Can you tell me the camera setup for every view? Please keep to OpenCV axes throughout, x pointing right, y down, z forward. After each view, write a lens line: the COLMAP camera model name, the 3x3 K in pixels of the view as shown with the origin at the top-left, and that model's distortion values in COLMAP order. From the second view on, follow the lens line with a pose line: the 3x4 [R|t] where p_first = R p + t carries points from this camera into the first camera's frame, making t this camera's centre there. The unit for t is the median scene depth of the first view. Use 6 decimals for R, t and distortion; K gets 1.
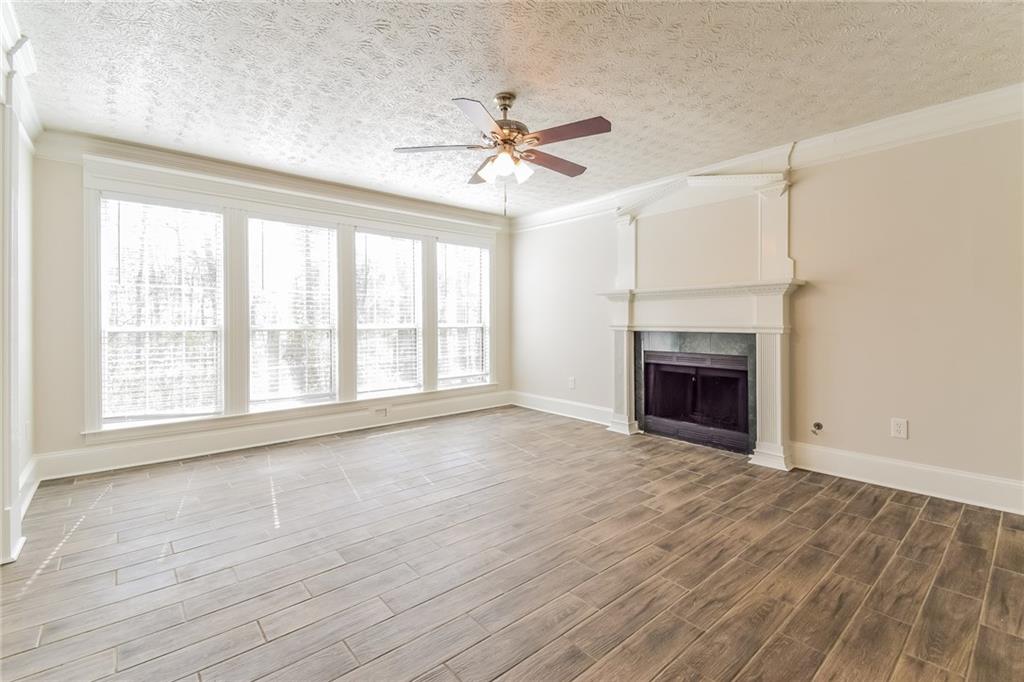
lens RADIAL K [[450.6, 0, 513.0], [0, 450.6, 325.0], [0, 0, 1]] dist [0.033397, -0.022742]
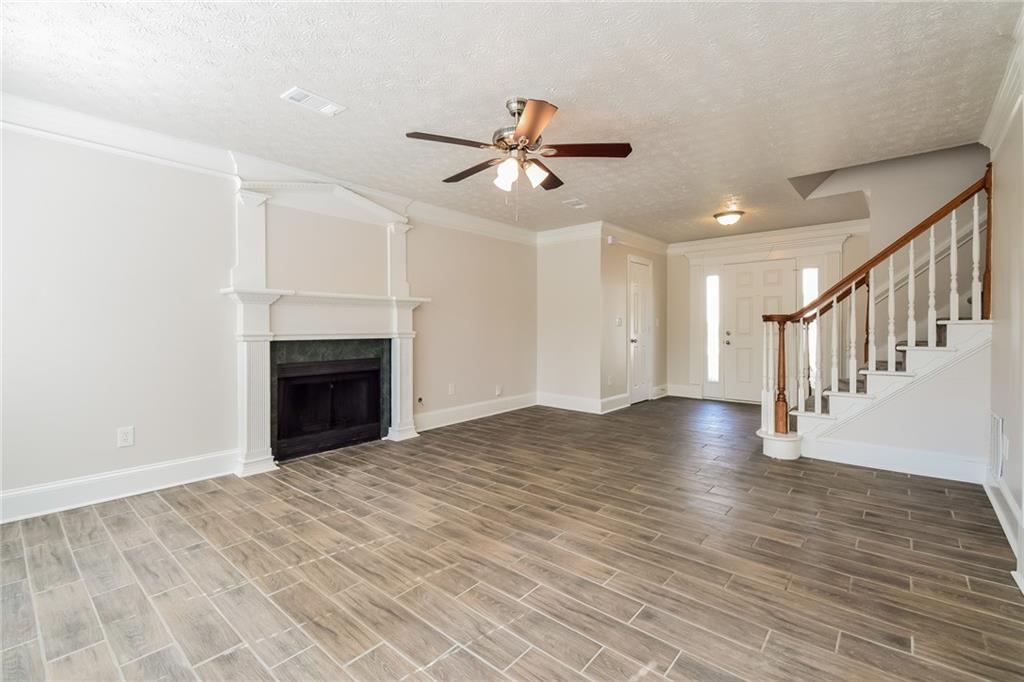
lens RADIAL K [[450.6, 0, 513.0], [0, 450.6, 325.0], [0, 0, 1]] dist [0.033397, -0.022742]
pose [[-0.149563, 0.005362, 0.988738, -0.781810], [0.013665, 0.999901, -0.003356, -0.008296], [-0.988658, 0.013009, -0.149622, 0.896708]]
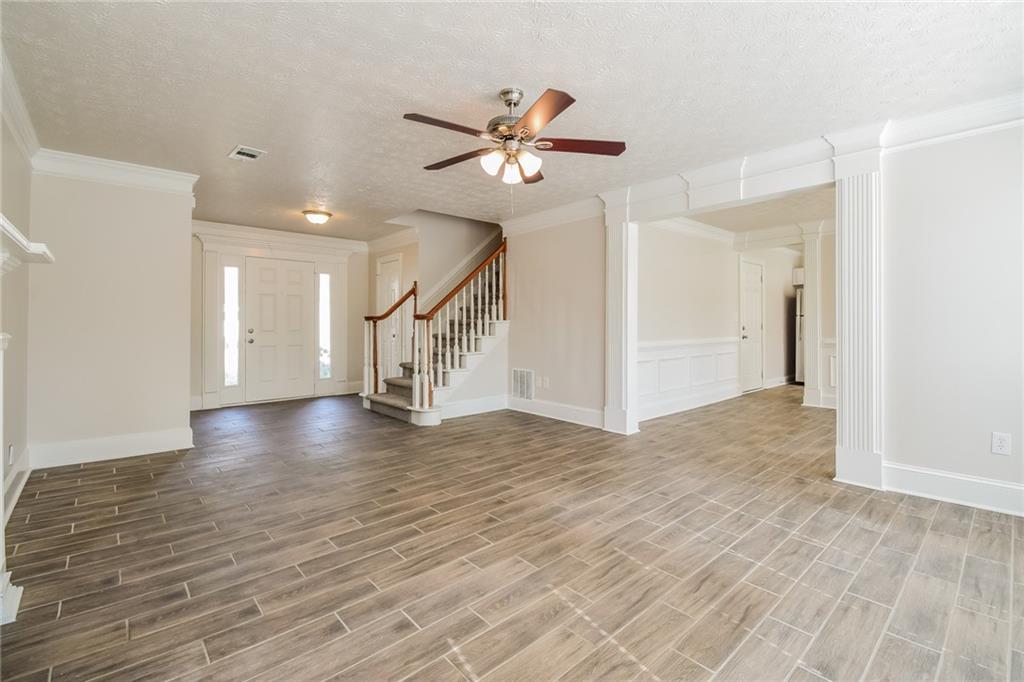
lens RADIAL K [[450.6, 0, 513.0], [0, 450.6, 325.0], [0, 0, 1]] dist [0.033397, -0.022742]
pose [[-0.999852, 0.002226, -0.017047, -0.003182], [0.001961, 0.999878, 0.015527, -0.016805], [0.017080, 0.015491, -0.999734, 1.522195]]
